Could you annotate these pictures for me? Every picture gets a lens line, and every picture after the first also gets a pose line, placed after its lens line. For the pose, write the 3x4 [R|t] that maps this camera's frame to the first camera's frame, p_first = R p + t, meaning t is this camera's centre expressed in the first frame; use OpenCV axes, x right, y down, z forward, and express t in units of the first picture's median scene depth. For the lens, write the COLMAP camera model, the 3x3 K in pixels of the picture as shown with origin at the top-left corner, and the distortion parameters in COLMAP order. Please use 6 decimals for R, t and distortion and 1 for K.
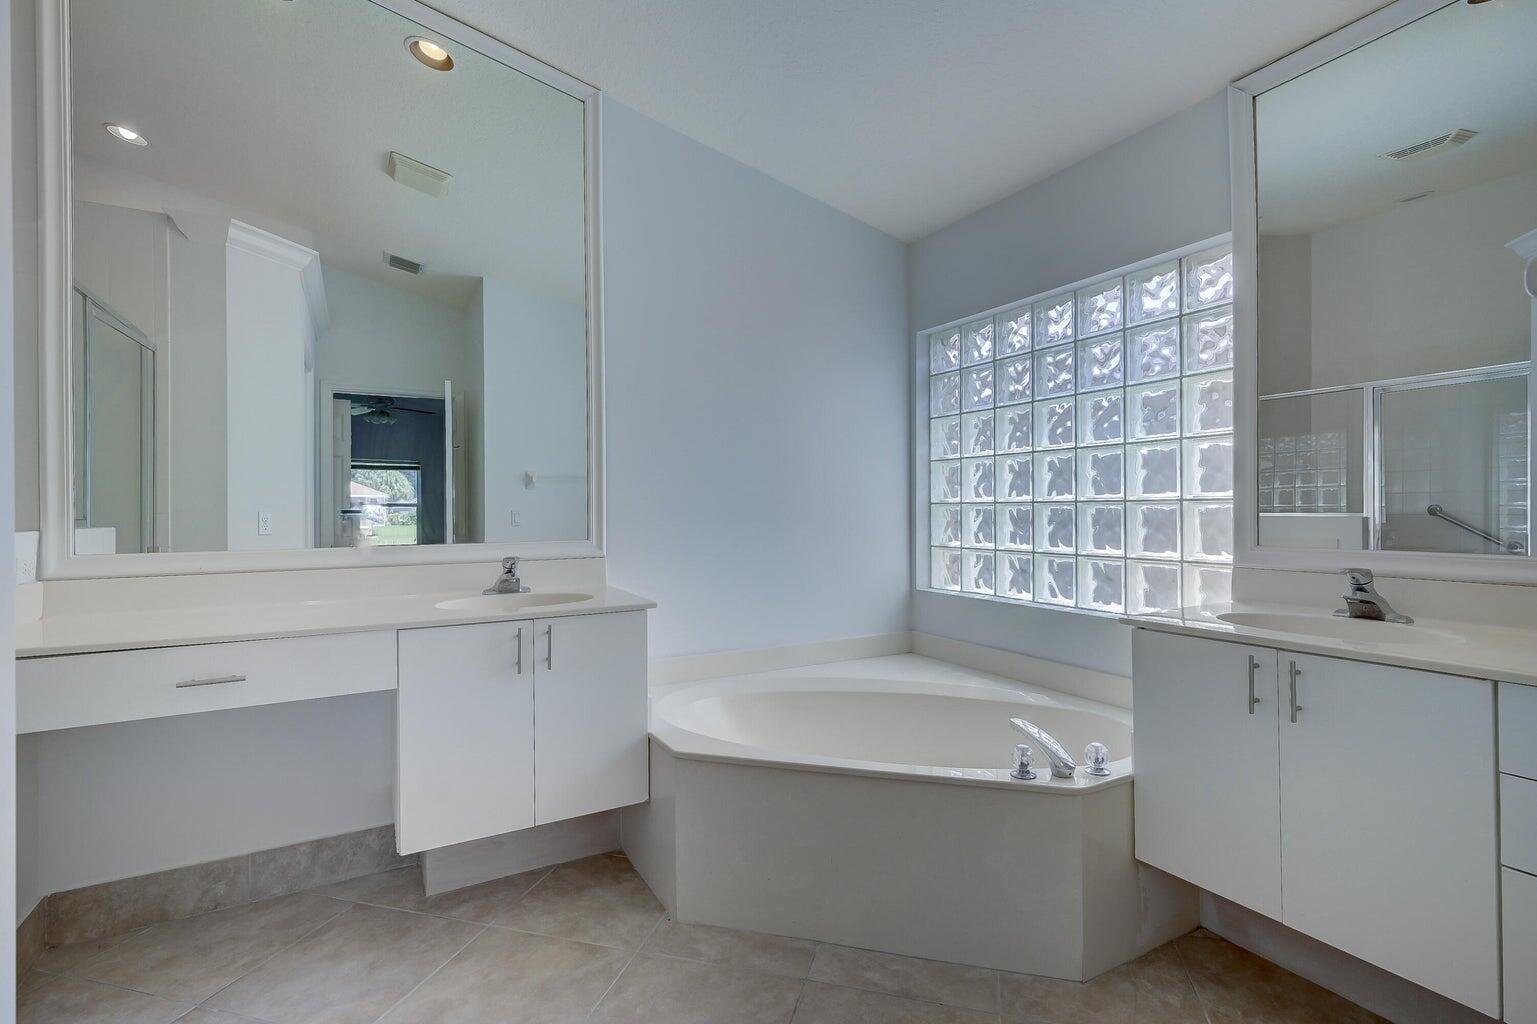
lens RADIAL K [[696.8, 0, 777.9], [0, 696.8, 501.7], [0, 0, 1]] dist [0.000747, 0.000527]
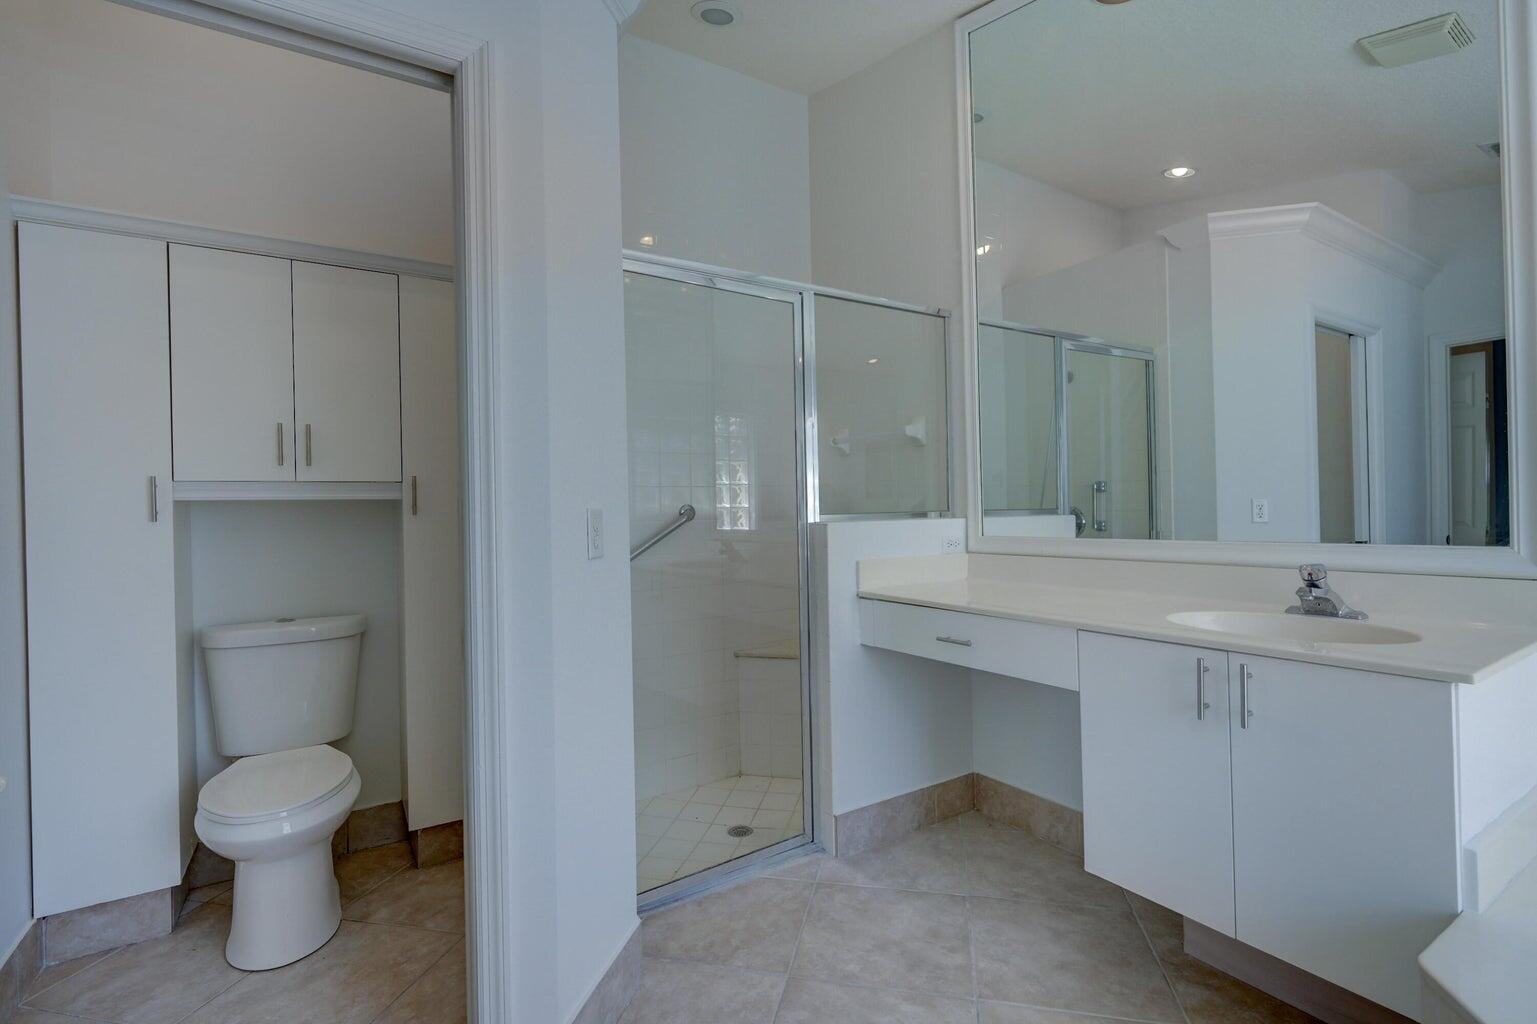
lens RADIAL K [[696.8, 0, 777.6], [0, 696.8, 516.7], [0, 0, 1]] dist [0.000747, 0.000527]
pose [[0.073527, 0.013760, -0.997198, 0.329809], [0.023737, 0.999597, 0.015543, 0.008920], [0.997011, -0.024813, 0.073170, 0.494689]]
